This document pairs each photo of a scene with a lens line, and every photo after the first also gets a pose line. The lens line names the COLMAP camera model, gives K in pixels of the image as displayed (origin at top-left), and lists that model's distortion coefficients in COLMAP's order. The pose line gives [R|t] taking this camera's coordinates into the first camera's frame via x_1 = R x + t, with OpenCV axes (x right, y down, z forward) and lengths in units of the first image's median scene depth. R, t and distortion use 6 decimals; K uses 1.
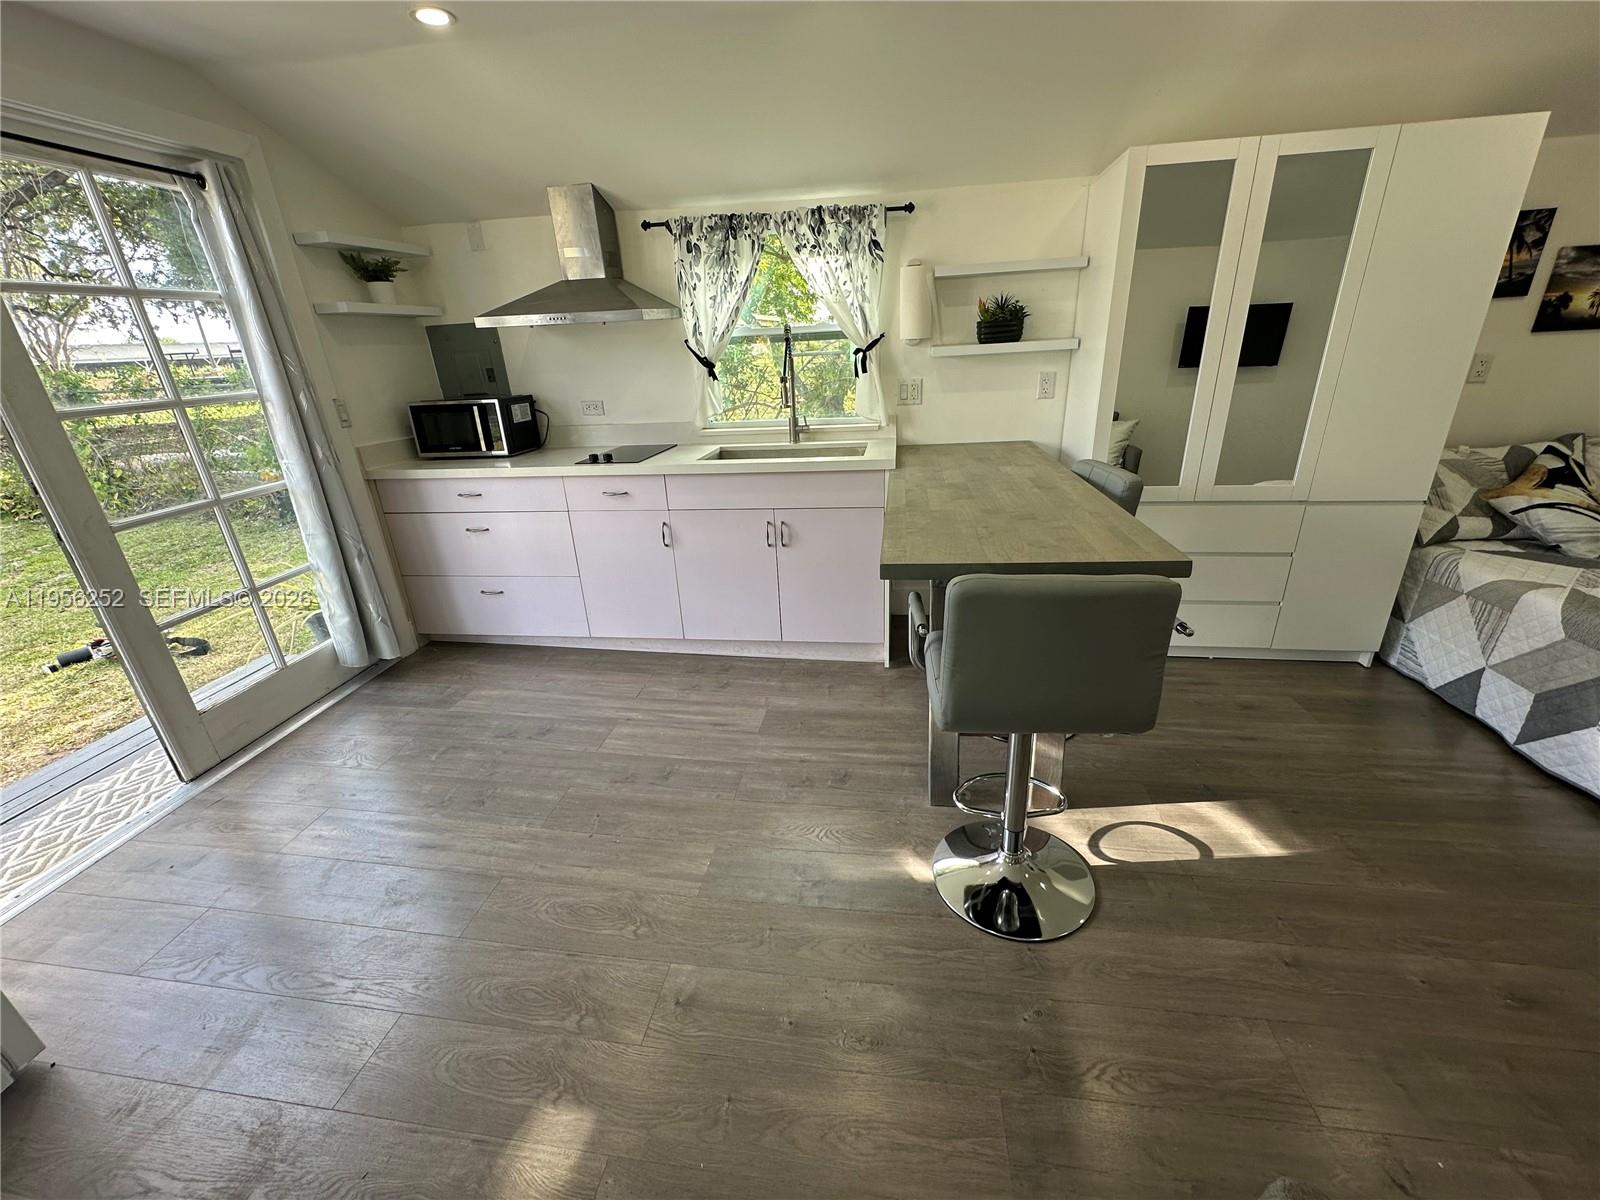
lens RADIAL K [[632.1, 0, 797.4], [0, 632.1, 601.5], [0, 0, 1]] dist [-0.003195, 0.000809]
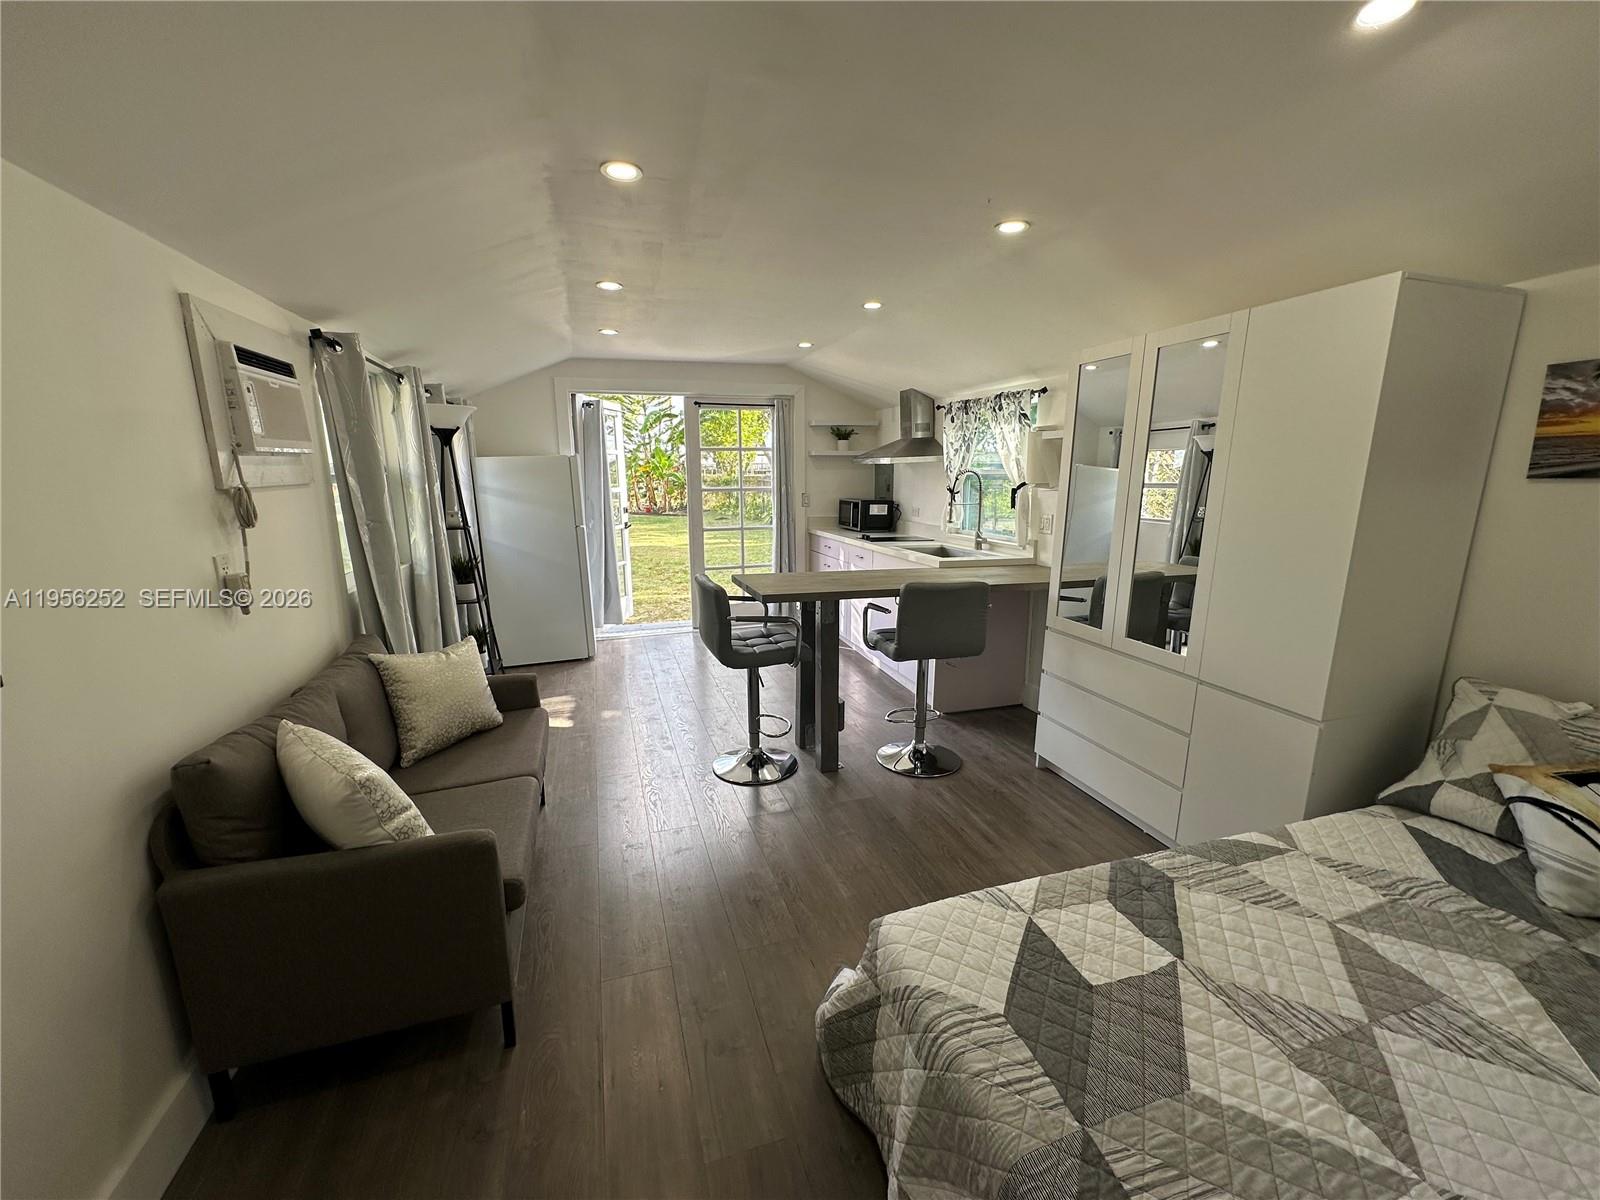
lens RADIAL K [[632.1, 0, 803.3], [0, 632.1, 601.5], [0, 0, 1]] dist [-0.003195, 0.000809]
pose [[0.448464, 0.223350, -0.865445, 1.232076], [-0.364440, 0.929823, 0.051116, -0.095043], [0.816127, 0.292479, 0.498390, 0.053660]]
